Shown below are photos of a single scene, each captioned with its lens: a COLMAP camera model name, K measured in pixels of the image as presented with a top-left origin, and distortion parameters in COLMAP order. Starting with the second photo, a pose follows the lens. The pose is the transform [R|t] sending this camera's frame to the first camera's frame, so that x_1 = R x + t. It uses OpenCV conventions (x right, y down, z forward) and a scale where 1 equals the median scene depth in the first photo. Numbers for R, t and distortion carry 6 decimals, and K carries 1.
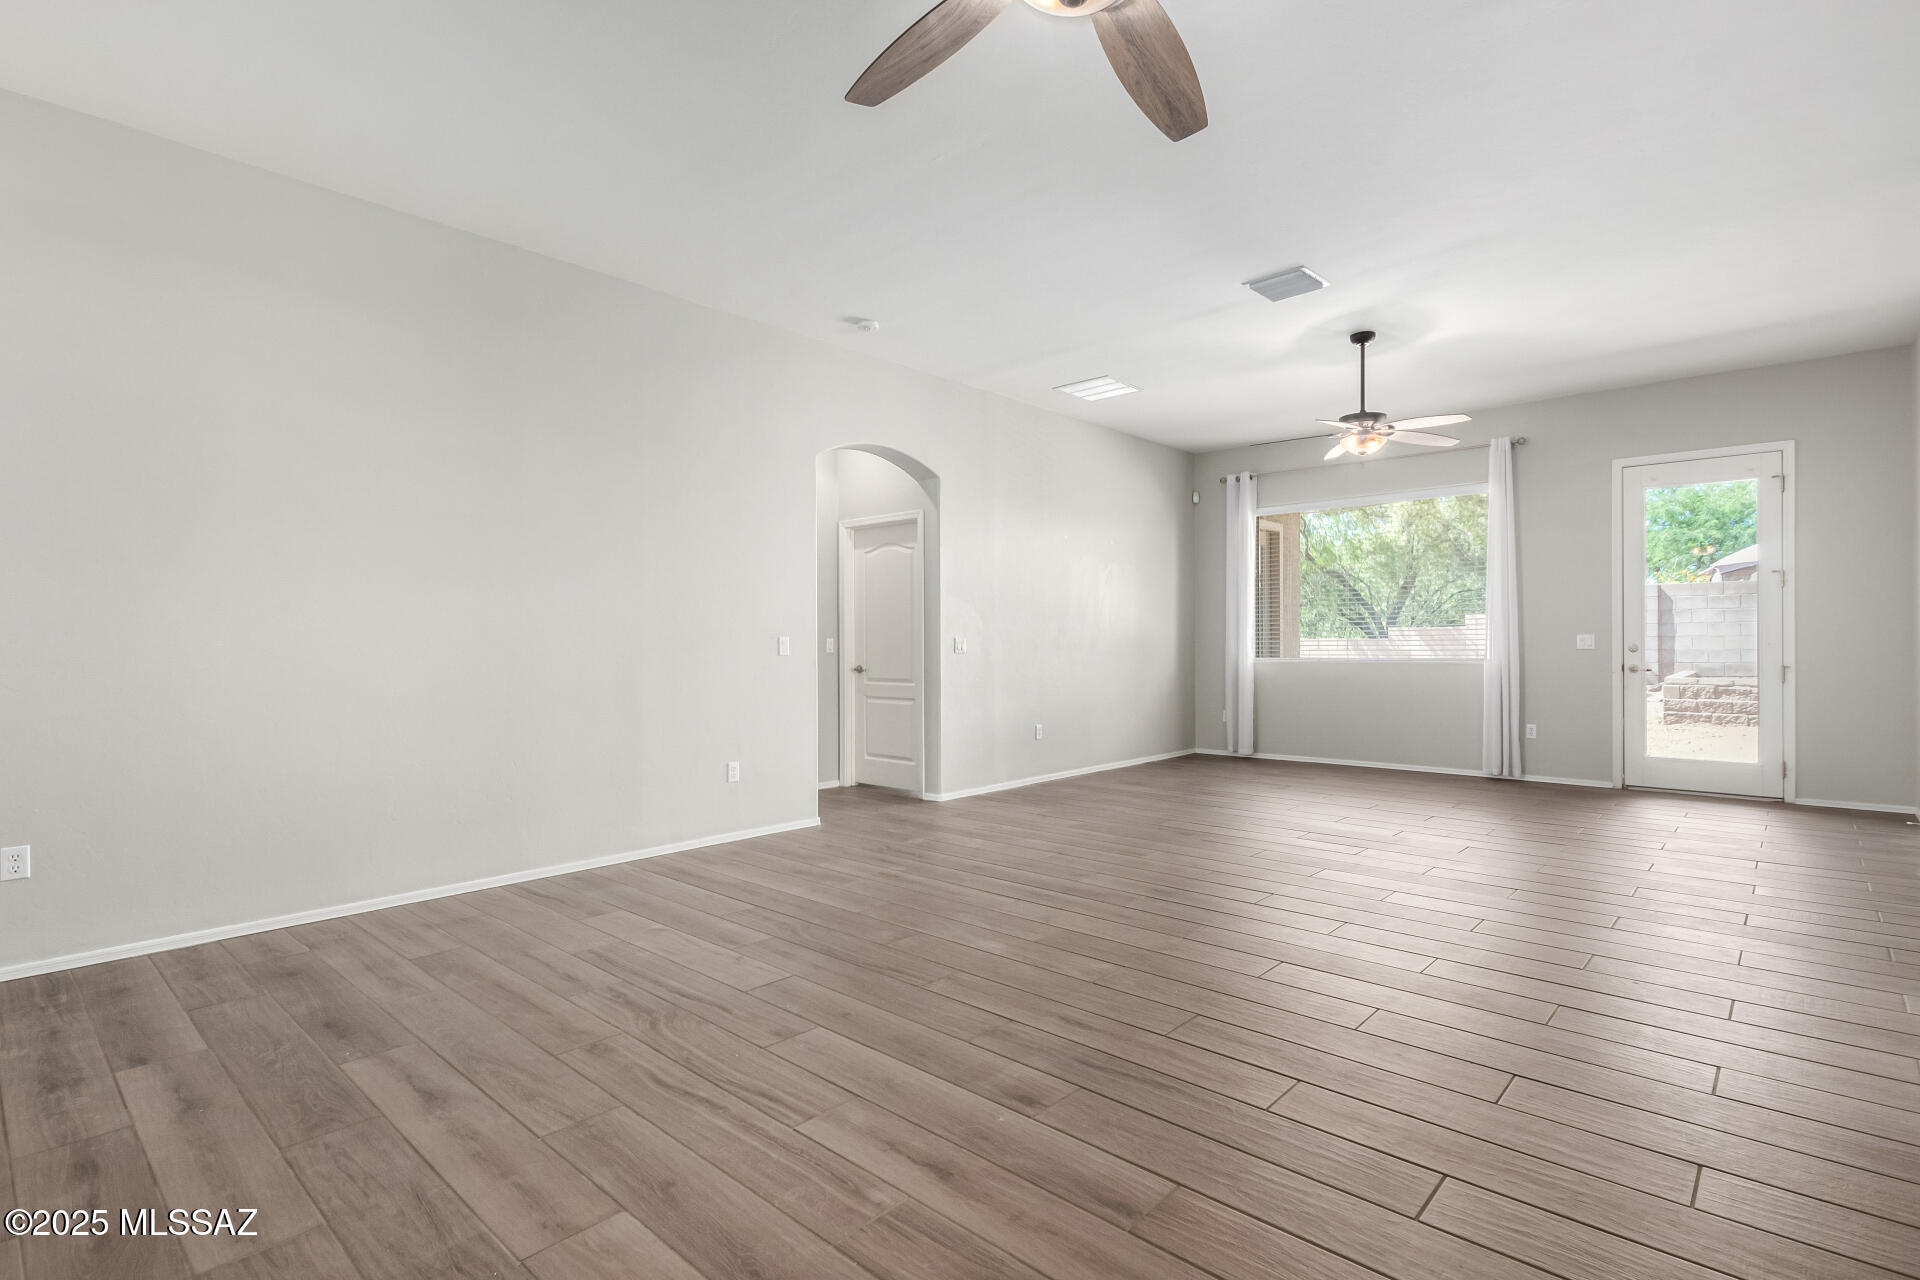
lens RADIAL K [[903.1, 0, 960.0], [0, 903.1, 640.0], [0, 0, 1]] dist [0.002419, 0.000468]
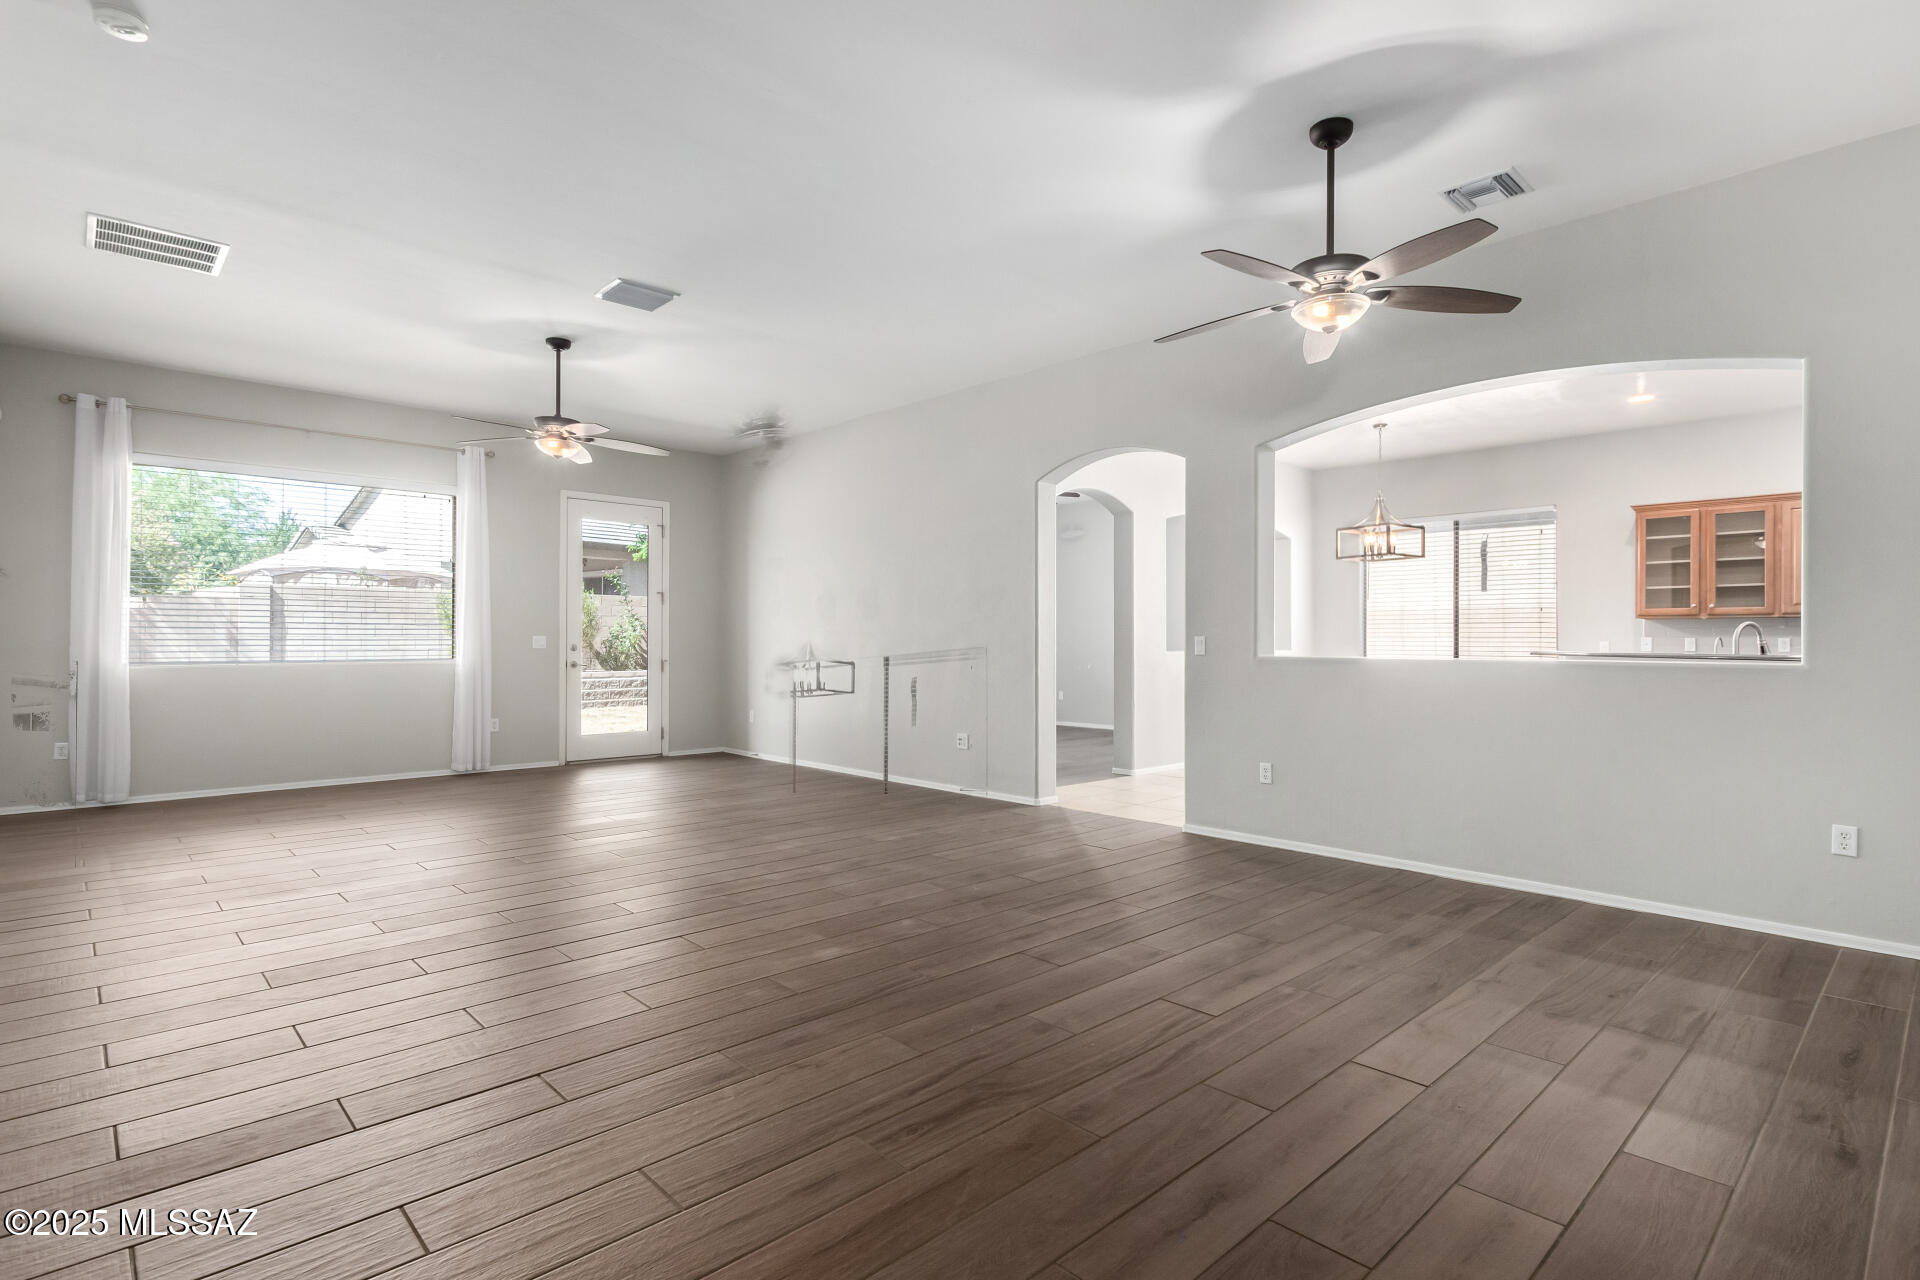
lens RADIAL K [[940.4, 0, 960.0], [0, 940.4, 640.0], [0, 0, 1]] dist [0.003148, -0.000058]
pose [[0.087158, 0.006006, 0.996176, -0.474599], [-0.007118, 0.999960, -0.005406, 0.001880], [-0.996169, -0.006620, 0.087197, 0.377589]]
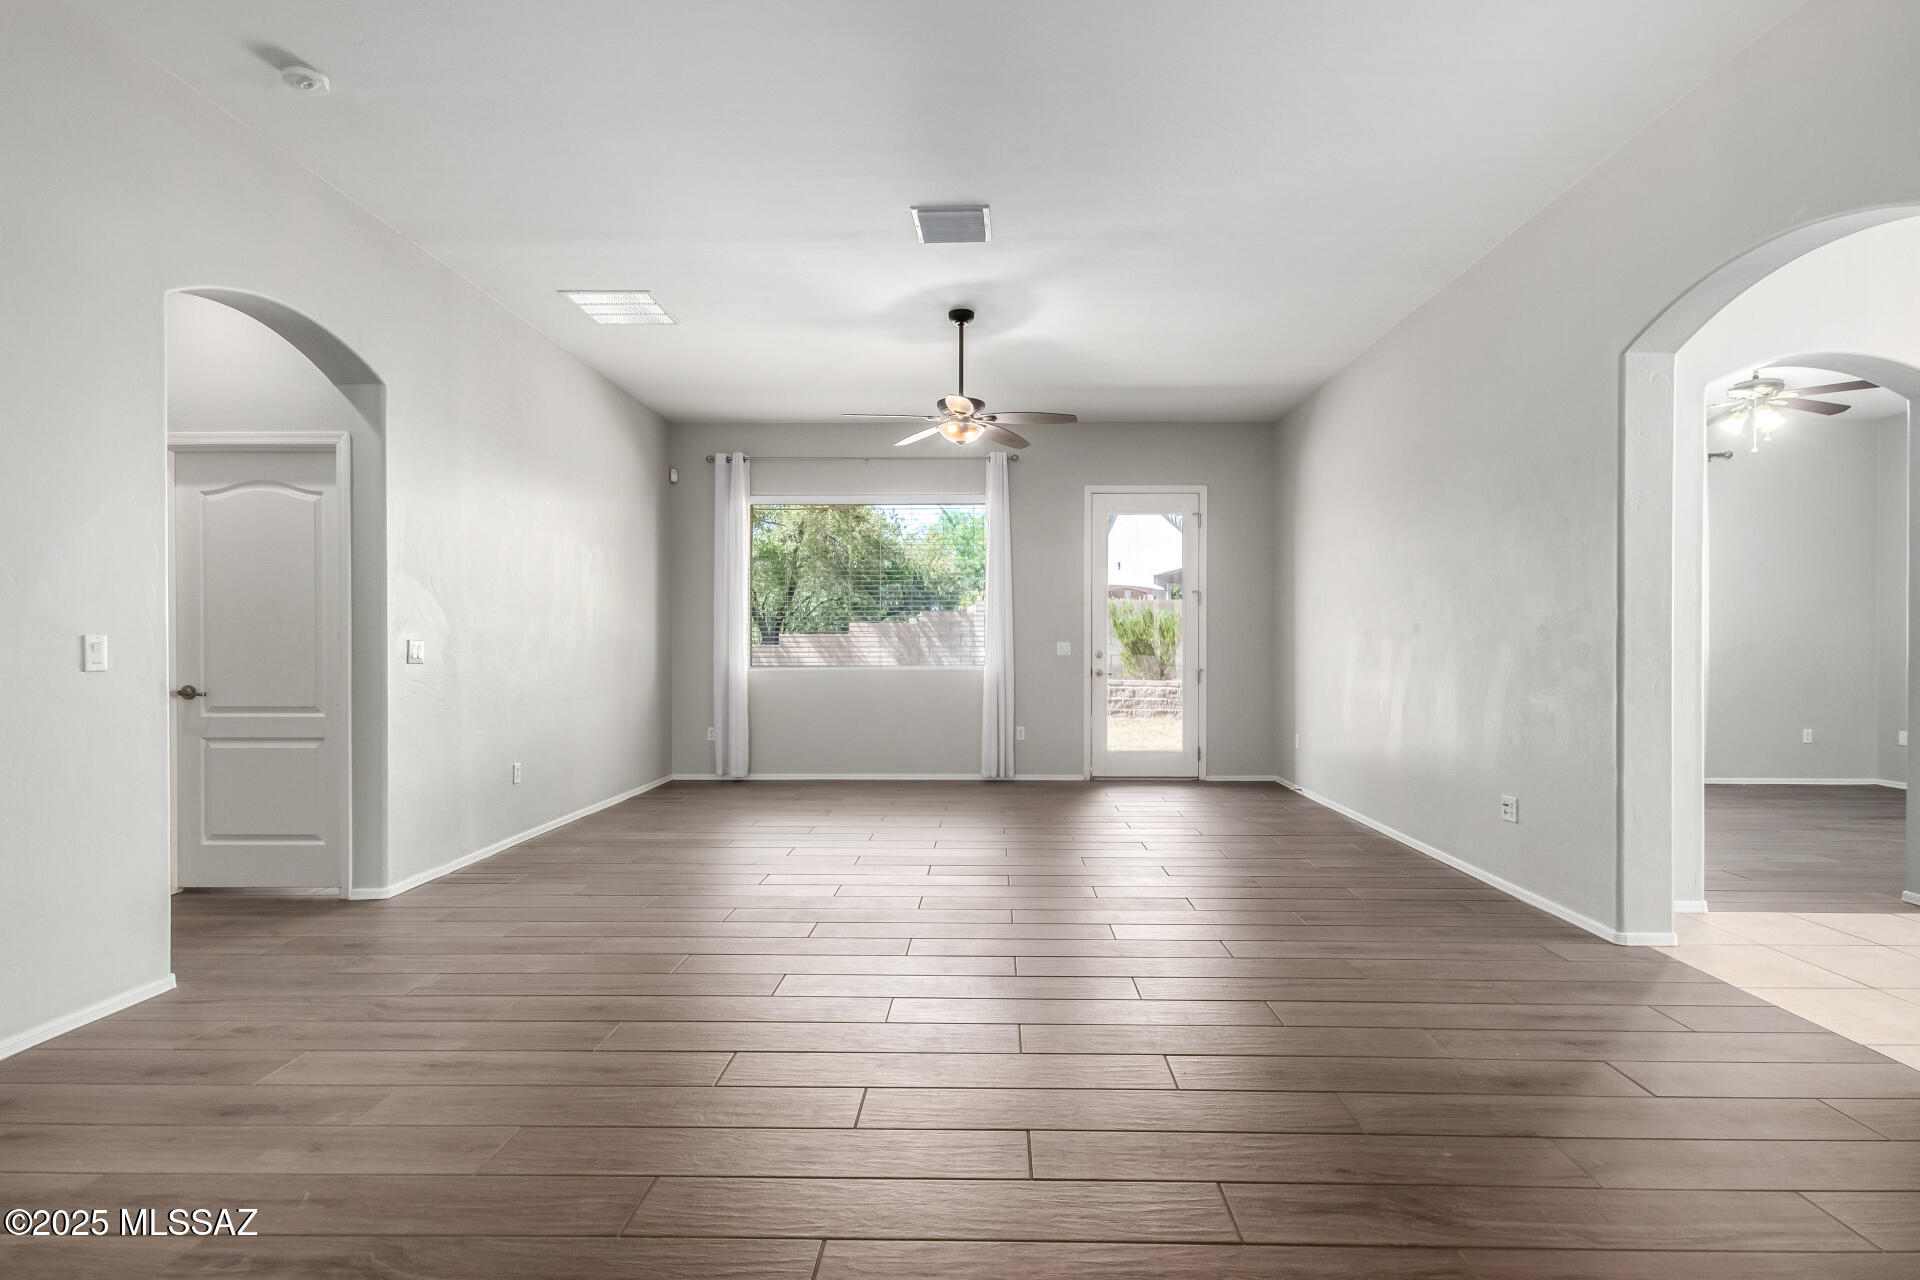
lens RADIAL K [[931.7, 0, 973.7], [0, 931.7, 652.7], [0, 0, 1]] dist [0.010172, 0.000474]
pose [[0.753890, 0.000289, 0.657001, -0.138298], [-0.004950, 0.999974, 0.005241, 0.001216], [-0.656982, -0.007203, 0.753872, 0.229555]]
